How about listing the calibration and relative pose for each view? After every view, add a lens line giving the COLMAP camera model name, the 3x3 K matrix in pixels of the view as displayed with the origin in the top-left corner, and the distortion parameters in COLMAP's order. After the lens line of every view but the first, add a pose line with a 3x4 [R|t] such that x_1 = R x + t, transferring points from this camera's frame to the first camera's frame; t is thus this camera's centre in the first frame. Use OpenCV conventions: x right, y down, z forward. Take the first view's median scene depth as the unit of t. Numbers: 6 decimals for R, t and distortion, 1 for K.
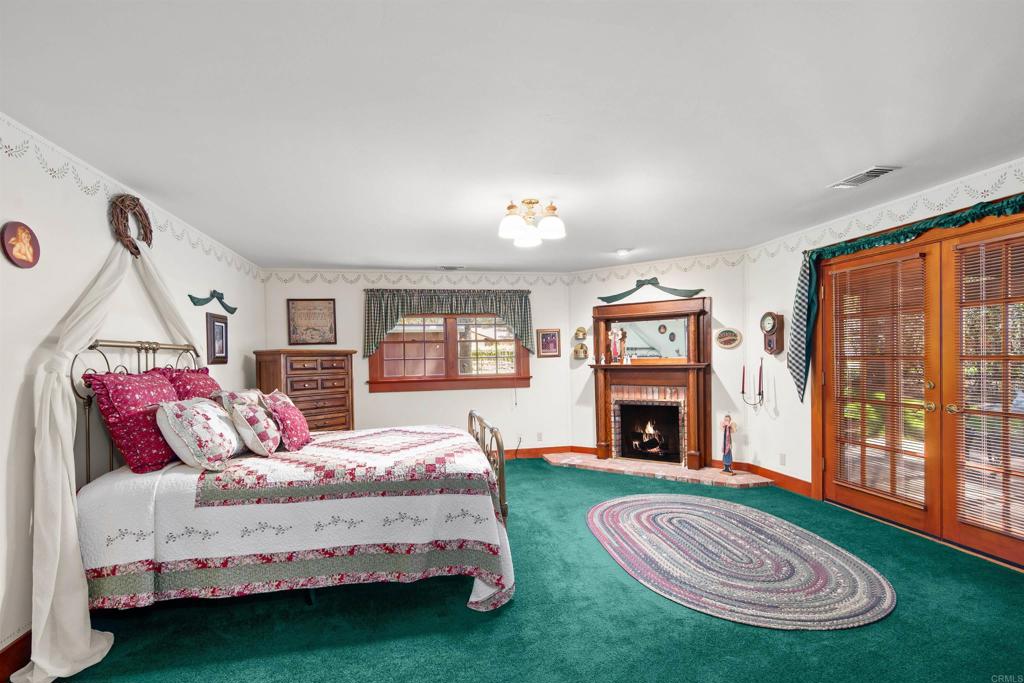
lens RADIAL K [[480.0, 0, 512.3], [0, 480.0, 348.4], [0, 0, 1]] dist [0.000411, -0.000117]
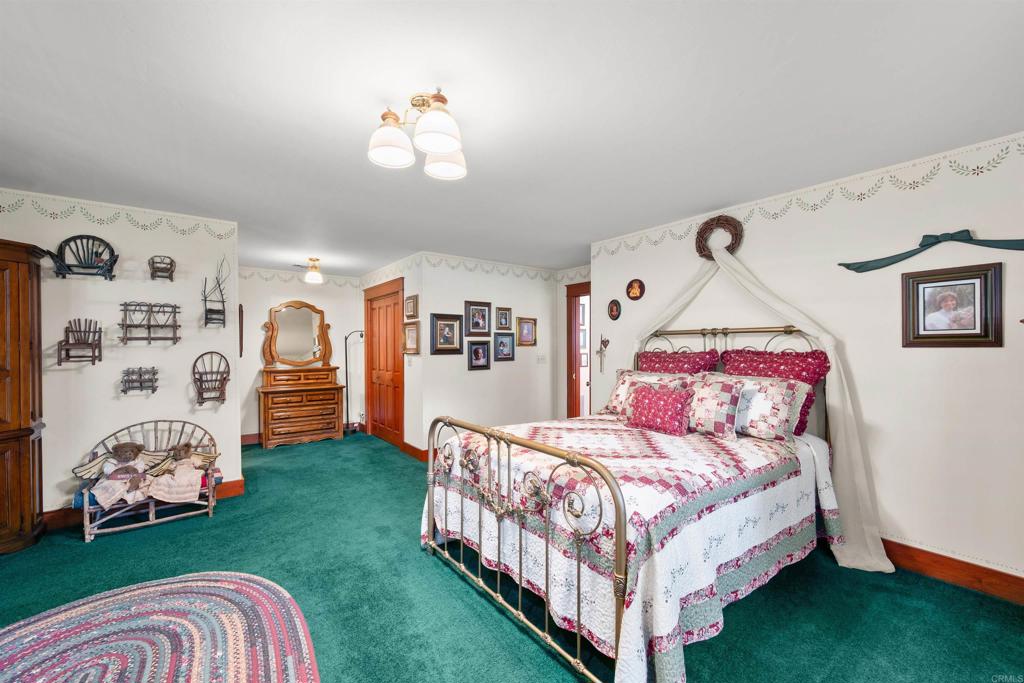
lens RADIAL K [[413.9, 0, 512.0], [0, 413.9, 341.5], [0, 0, 1]] dist [0.000111, 0.000034]
pose [[-0.905784, 0.016959, -0.423399, 0.109273], [0.024552, 0.999621, -0.012486, 0.010913], [0.423027, -0.021705, -0.905857, 0.991793]]
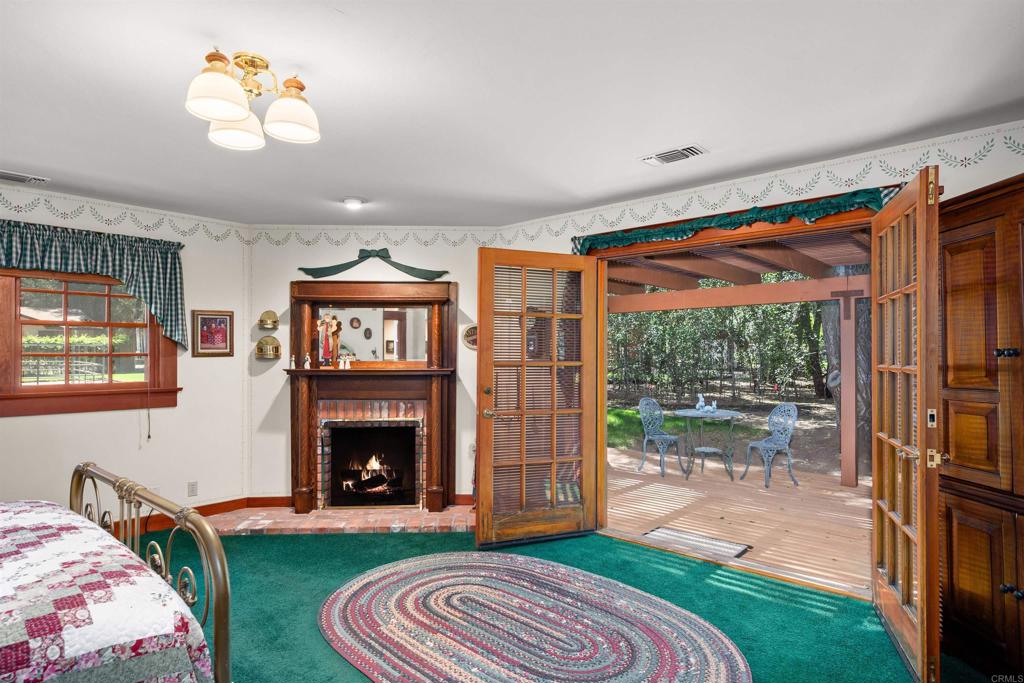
lens RADIAL K [[572.5, 0, 512.0], [0, 572.5, 341.5], [0, 0, 1]] dist [-0.004740, 0.000043]
pose [[0.797773, 0.034987, 0.601942, -0.066859], [-0.026916, 0.999386, -0.022416, 0.006049], [-0.602357, 0.001681, 0.798225, 0.212806]]
